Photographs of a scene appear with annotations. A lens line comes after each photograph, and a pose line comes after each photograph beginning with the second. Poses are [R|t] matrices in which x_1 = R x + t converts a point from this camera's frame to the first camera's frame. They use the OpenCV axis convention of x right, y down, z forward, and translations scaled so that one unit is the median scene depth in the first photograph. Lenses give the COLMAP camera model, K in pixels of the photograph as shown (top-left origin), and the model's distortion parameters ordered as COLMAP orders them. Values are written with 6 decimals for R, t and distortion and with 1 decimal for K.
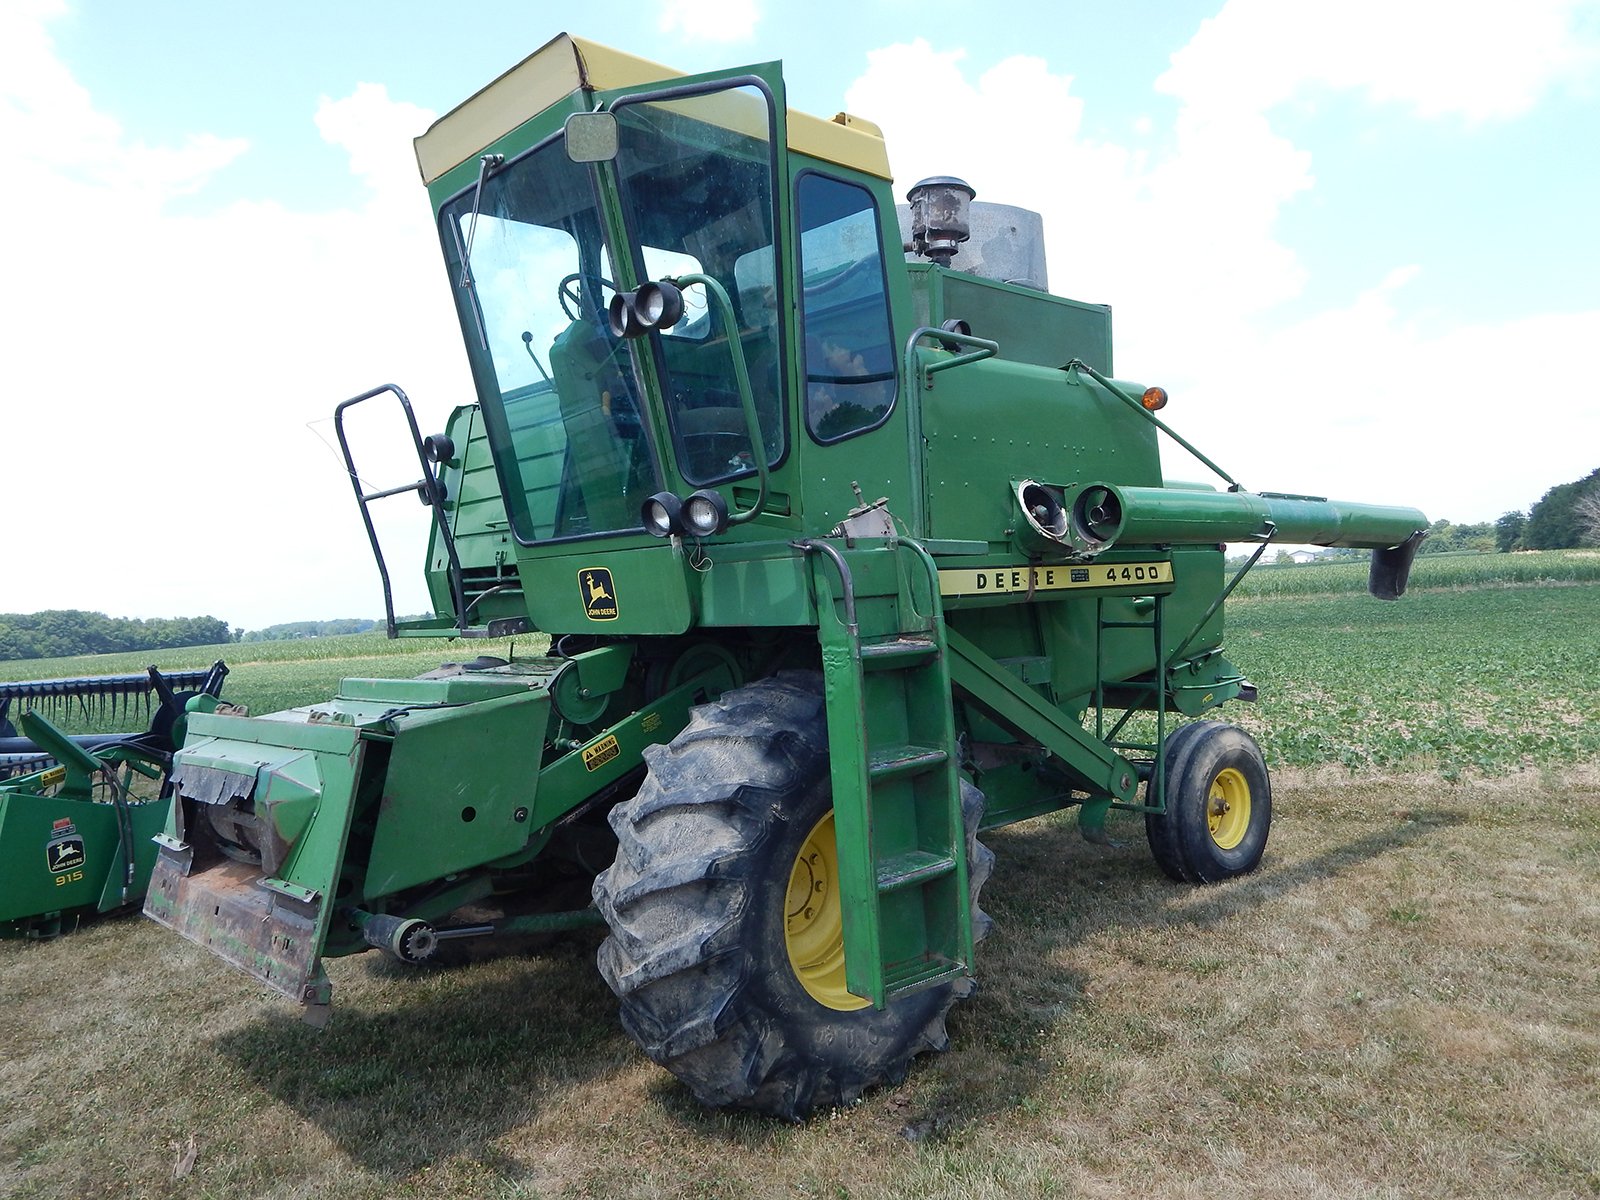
lens RADIAL K [[1166.4, 0, 810.5], [0, 1166.4, 593.4], [0, 0, 1]] dist [0.010761, -0.019867]
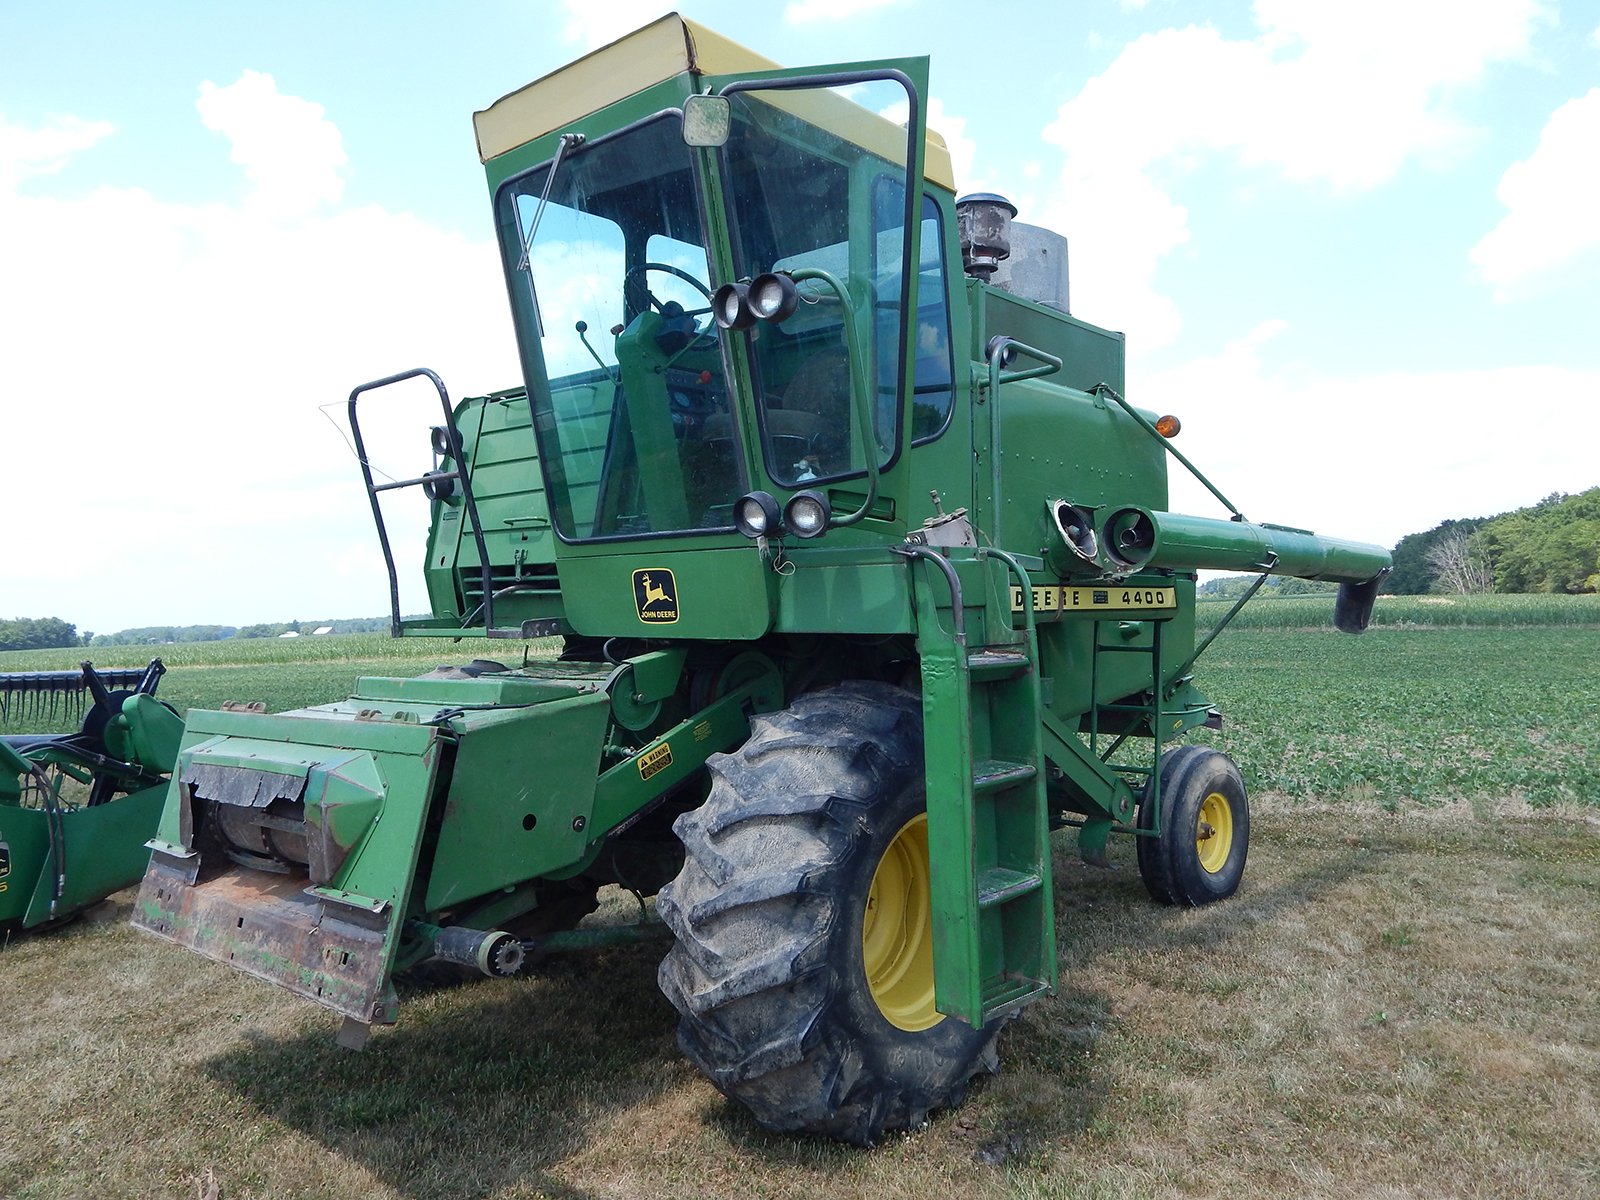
lens RADIAL K [[1166.4, 0, 801.8], [0, 1166.4, 594.9], [0, 0, 1]] dist [0.010761, -0.019867]
pose [[0.994668, 0.035558, 0.096805, -0.142653], [-0.033723, 0.999220, -0.020536, 0.014122], [-0.097459, 0.017162, 0.995092, 0.028251]]
